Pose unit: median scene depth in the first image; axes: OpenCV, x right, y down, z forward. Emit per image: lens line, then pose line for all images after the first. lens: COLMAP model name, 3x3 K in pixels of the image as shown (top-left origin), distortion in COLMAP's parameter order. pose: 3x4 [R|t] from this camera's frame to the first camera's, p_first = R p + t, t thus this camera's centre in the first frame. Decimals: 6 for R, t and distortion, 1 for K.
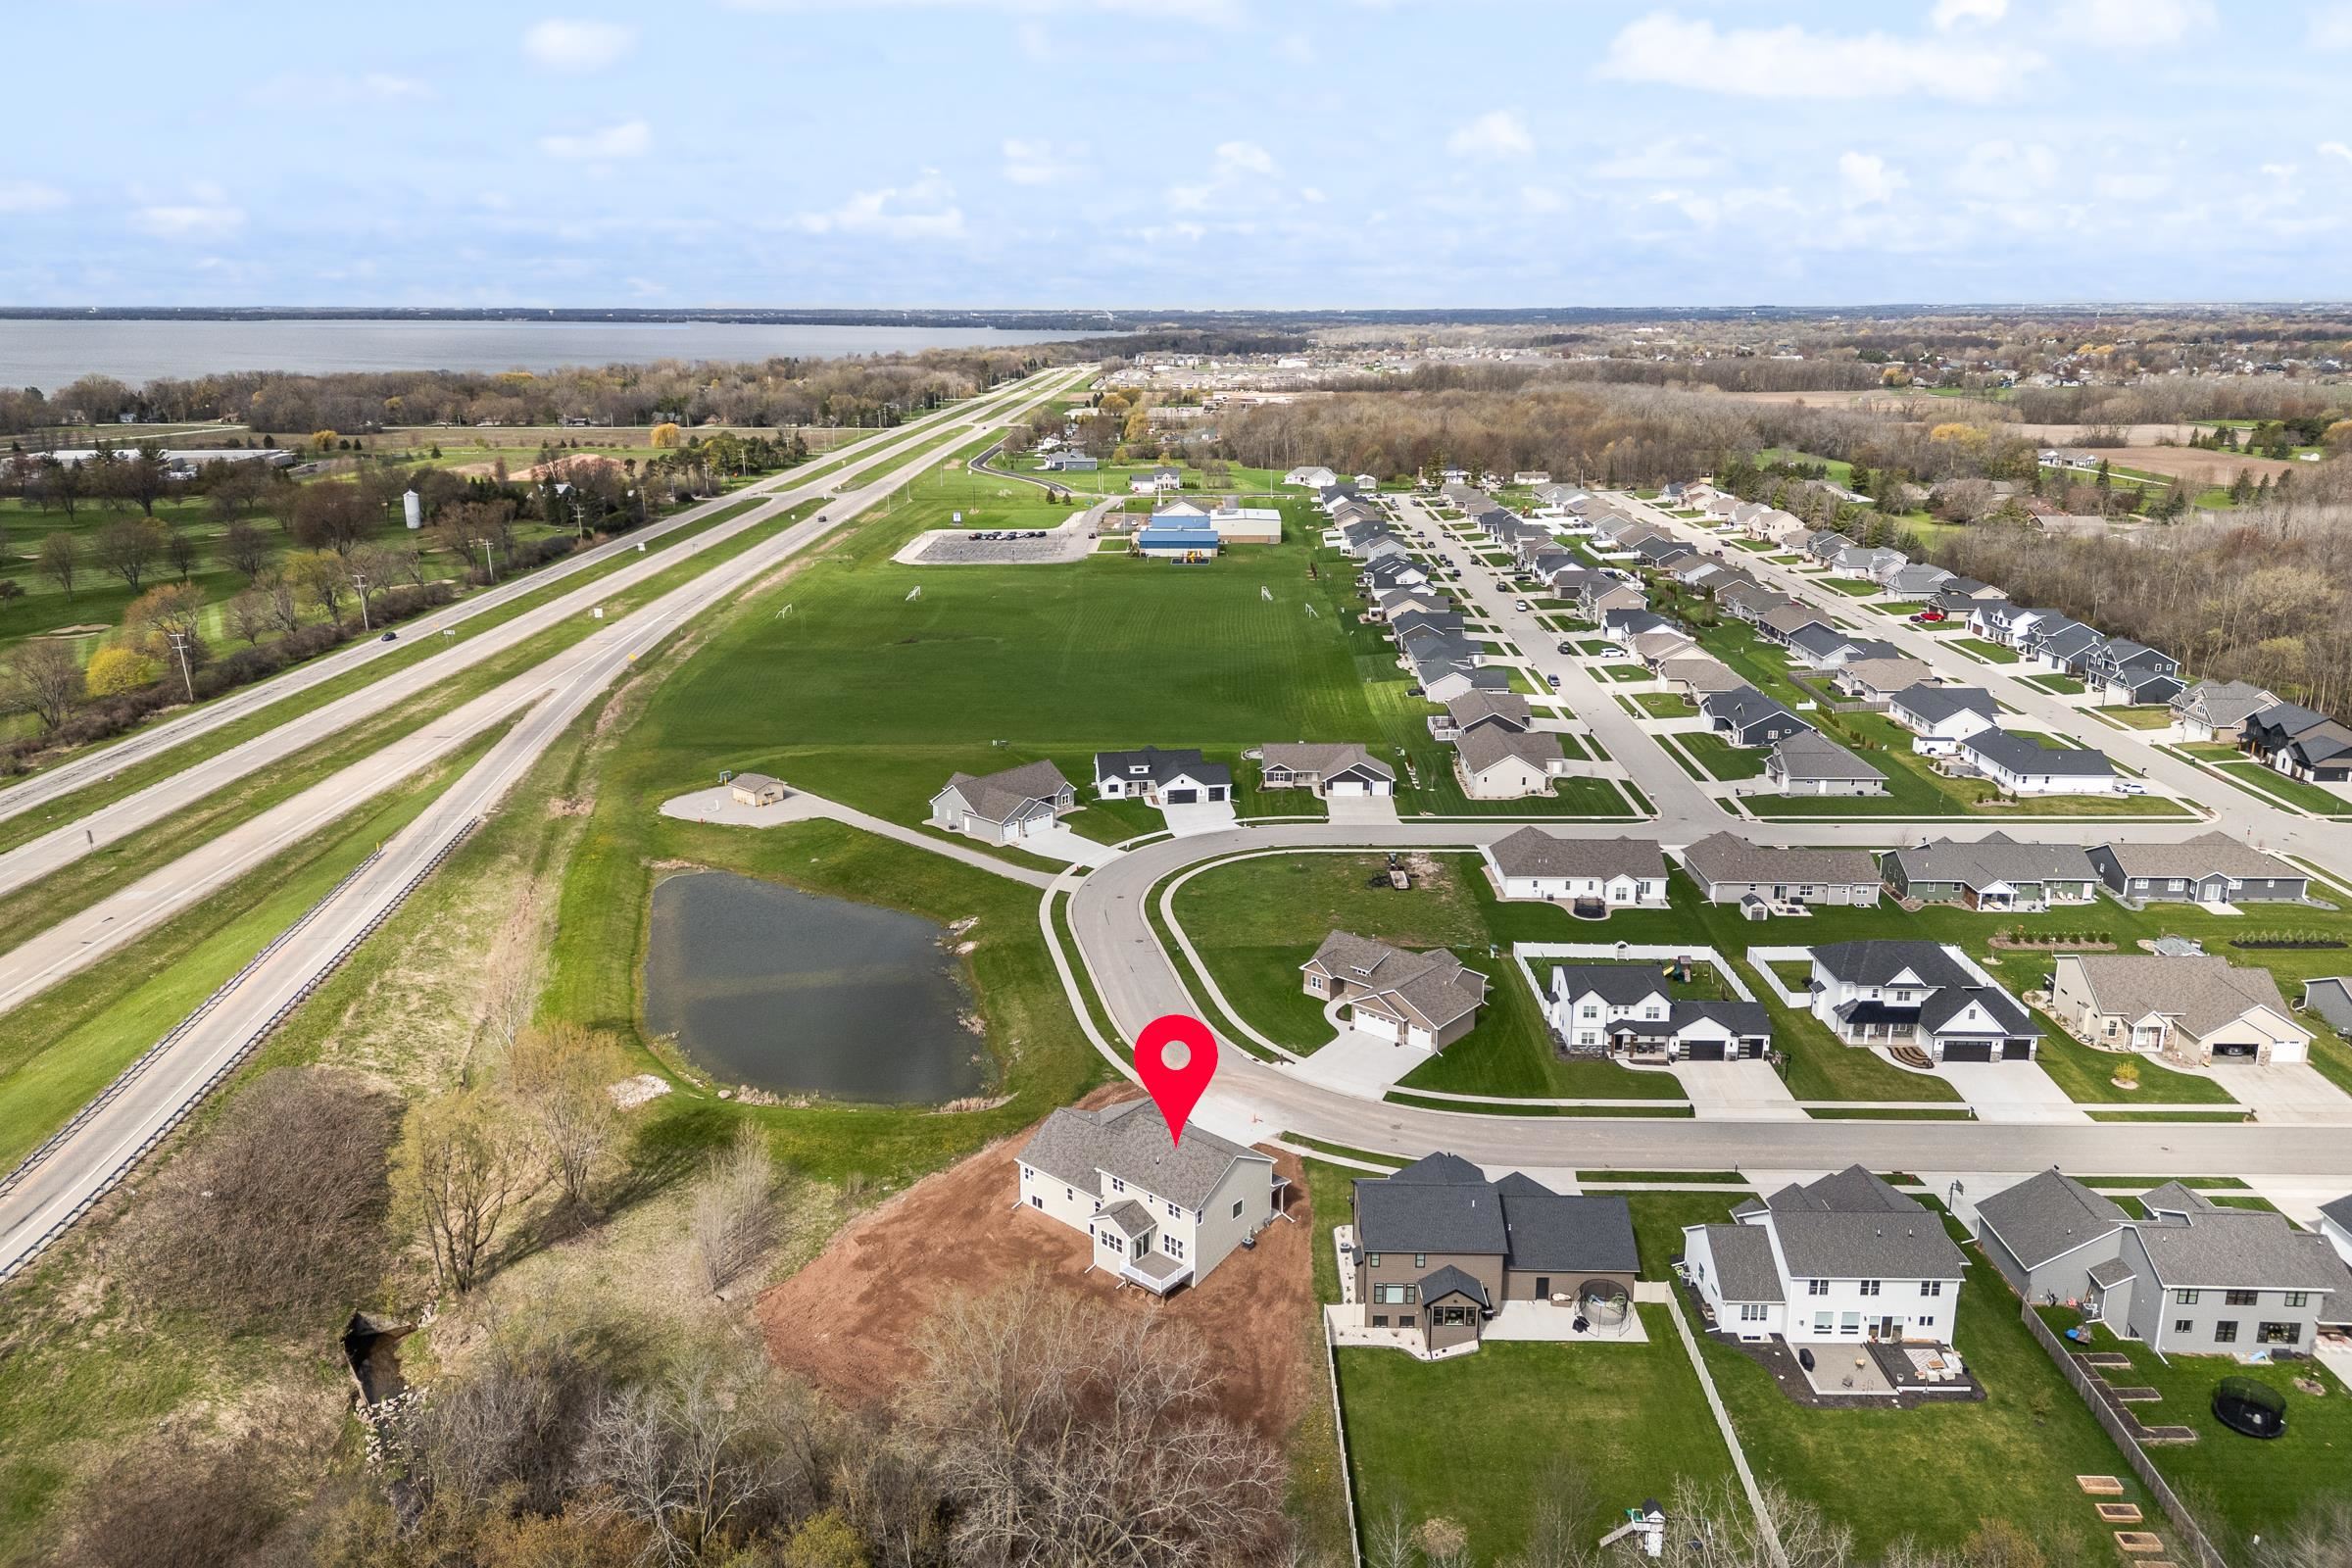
lens RADIAL K [[1638.8, 0, 1173.2], [0, 1638.8, 707.9], [0, 0, 1]] dist [0.118797, -0.138317]
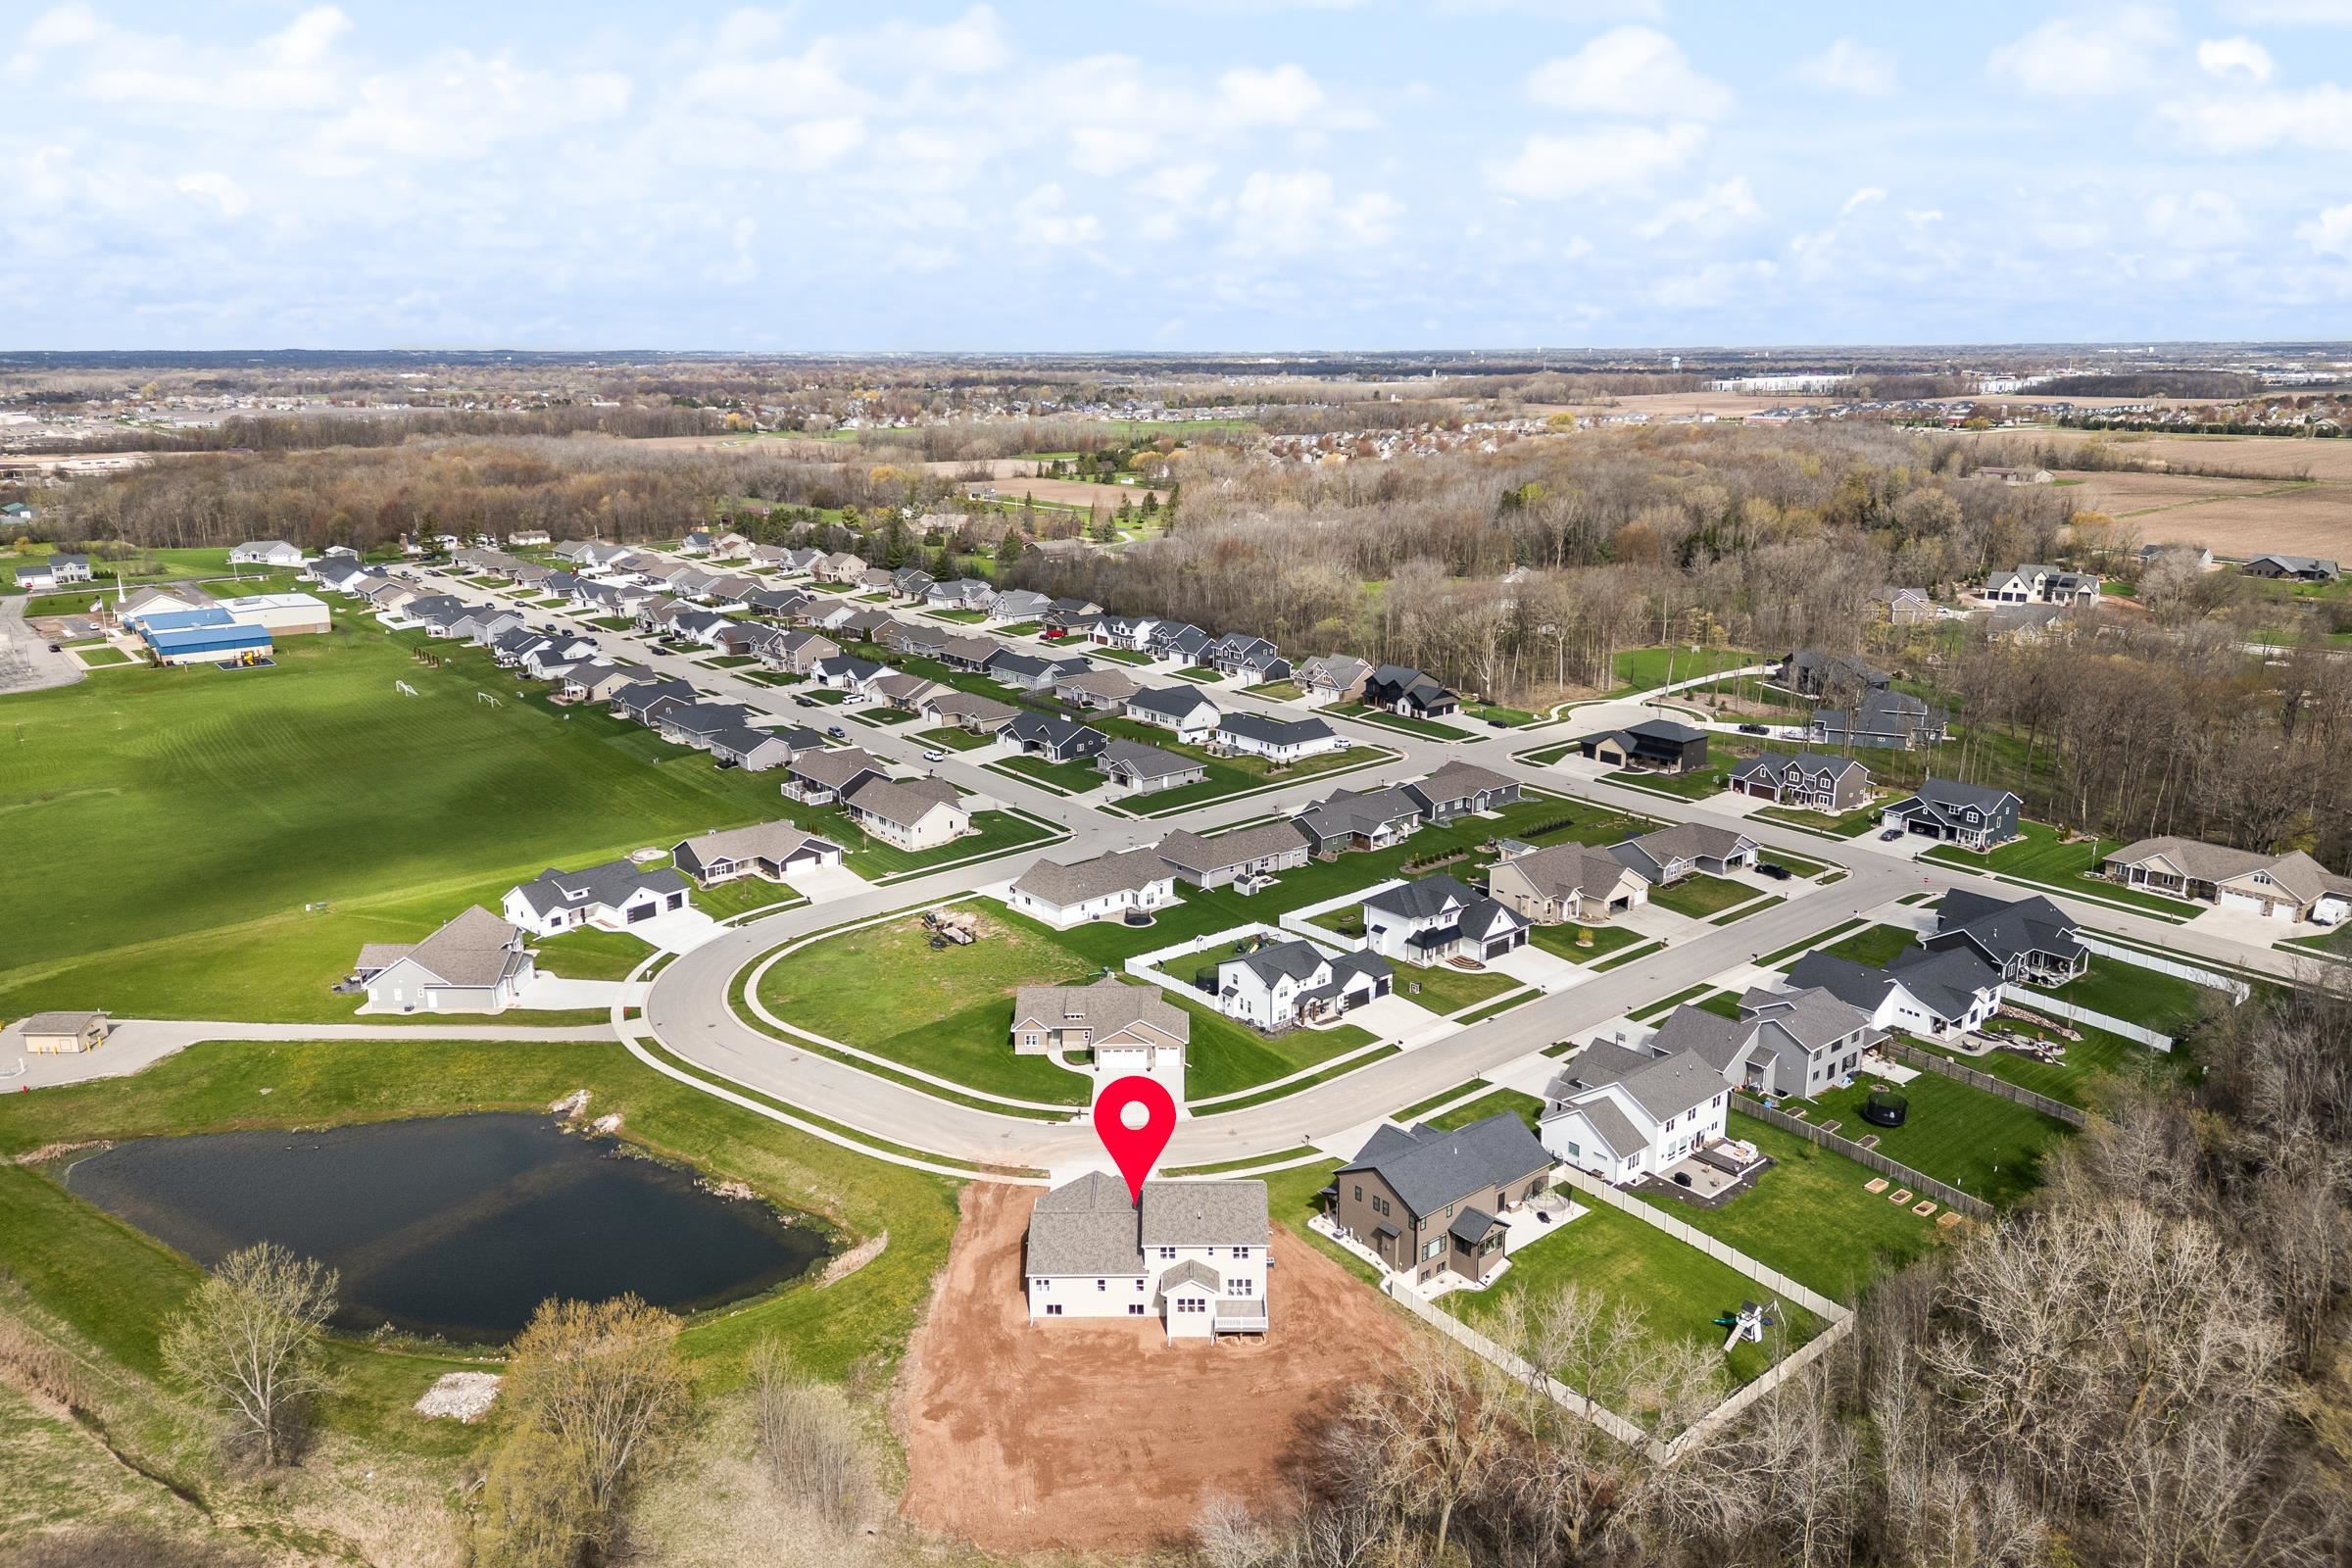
lens RADIAL K [[1638.8, 0, 1173.2], [0, 1638.8, 707.9], [0, 0, 1]] dist [0.118797, -0.138317]
pose [[0.758379, -0.140434, 0.636506, -0.394134], [0.156205, 0.987216, 0.031698, -0.047107], [-0.632820, 0.075386, 0.770620, 0.114128]]
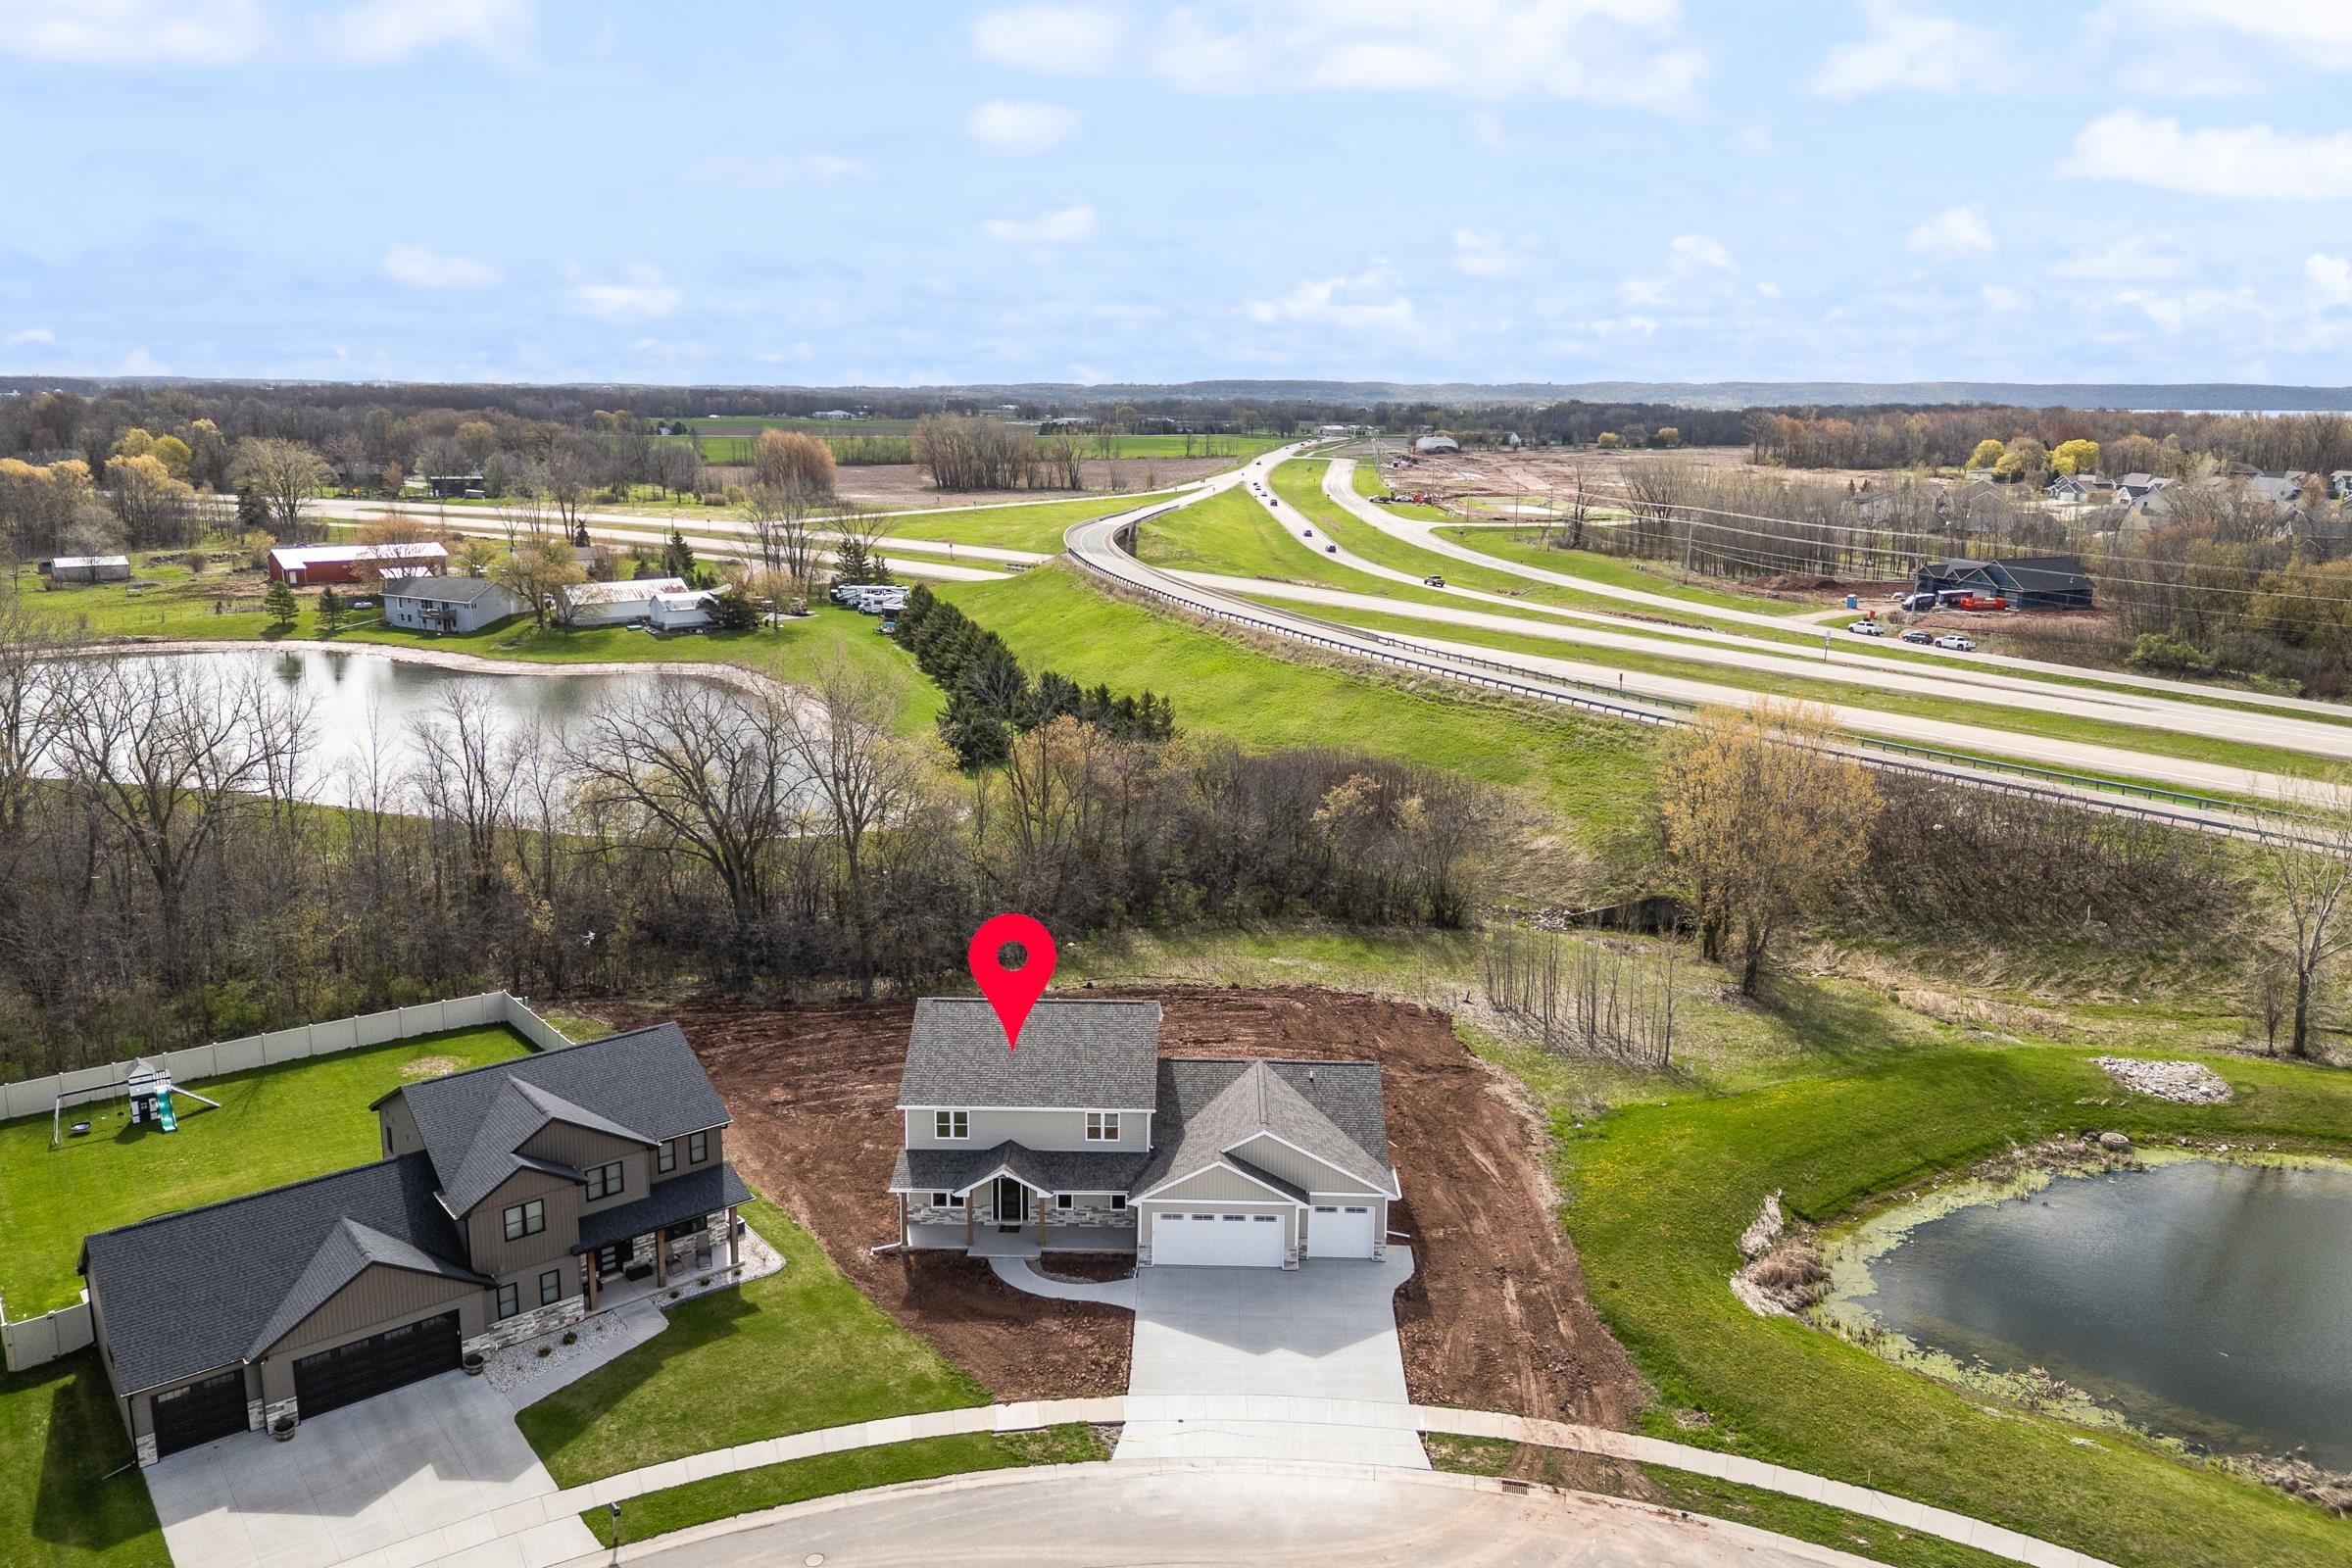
lens RADIAL K [[1691.8, 0, 1176.0], [0, 1691.8, 784.0], [0, 0, 1]] dist [0.058458, -0.059827]
pose [[-0.769409, 0.142538, -0.622649, 0.188440], [-0.155104, 0.903919, 0.398589, -0.017728], [0.619639, 0.403253, -0.673376, 0.851434]]
